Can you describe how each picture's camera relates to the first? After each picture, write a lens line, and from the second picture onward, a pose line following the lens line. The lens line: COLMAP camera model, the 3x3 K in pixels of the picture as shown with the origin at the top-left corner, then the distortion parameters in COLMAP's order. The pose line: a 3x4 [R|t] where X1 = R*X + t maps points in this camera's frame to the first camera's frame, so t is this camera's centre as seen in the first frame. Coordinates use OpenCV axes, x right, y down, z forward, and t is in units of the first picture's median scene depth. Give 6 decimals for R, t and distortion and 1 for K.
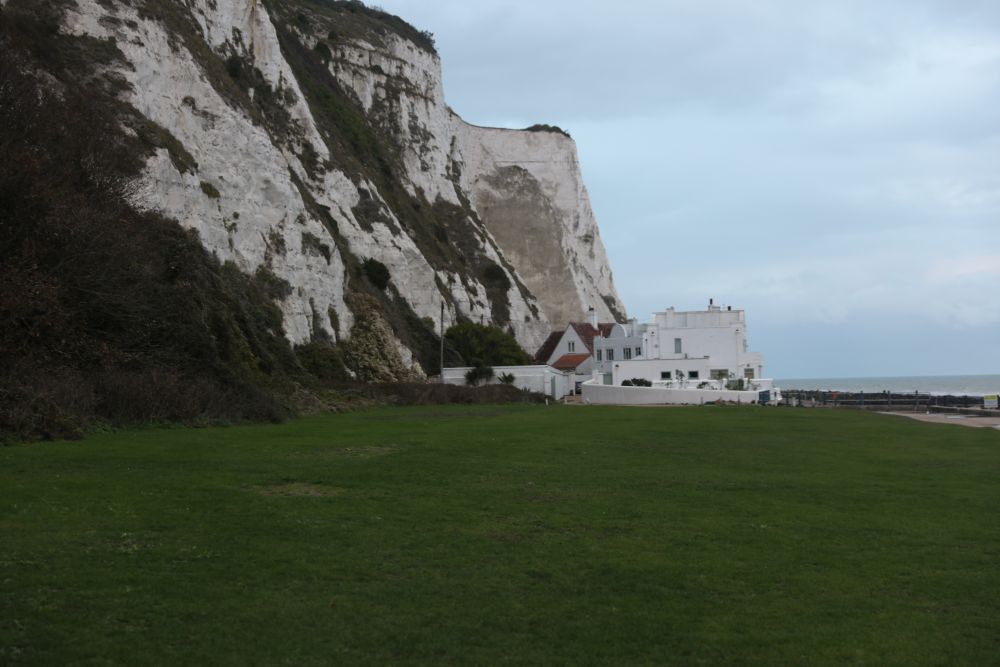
lens RADIAL K [[1537.6, 0, 520.5], [0, 1537.6, 286.6], [0, 0, 1]] dist [0.299385, -0.191651]
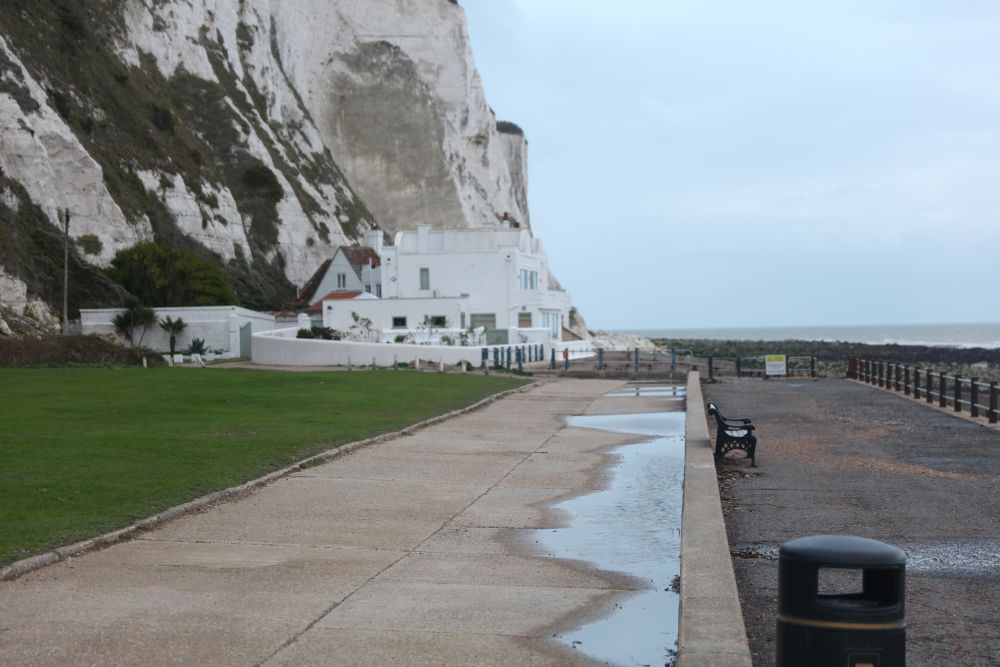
lens RADIAL K [[1887.3, 0, 500.4], [0, 1887.3, 319.7], [0, 0, 1]] dist [0.254558, 0.126453]
pose [[0.999980, 0.006215, 0.001399, 0.089964], [-0.006286, 0.998286, 0.058185, 0.005022], [-0.001035, -0.058193, 0.998305, 0.110469]]
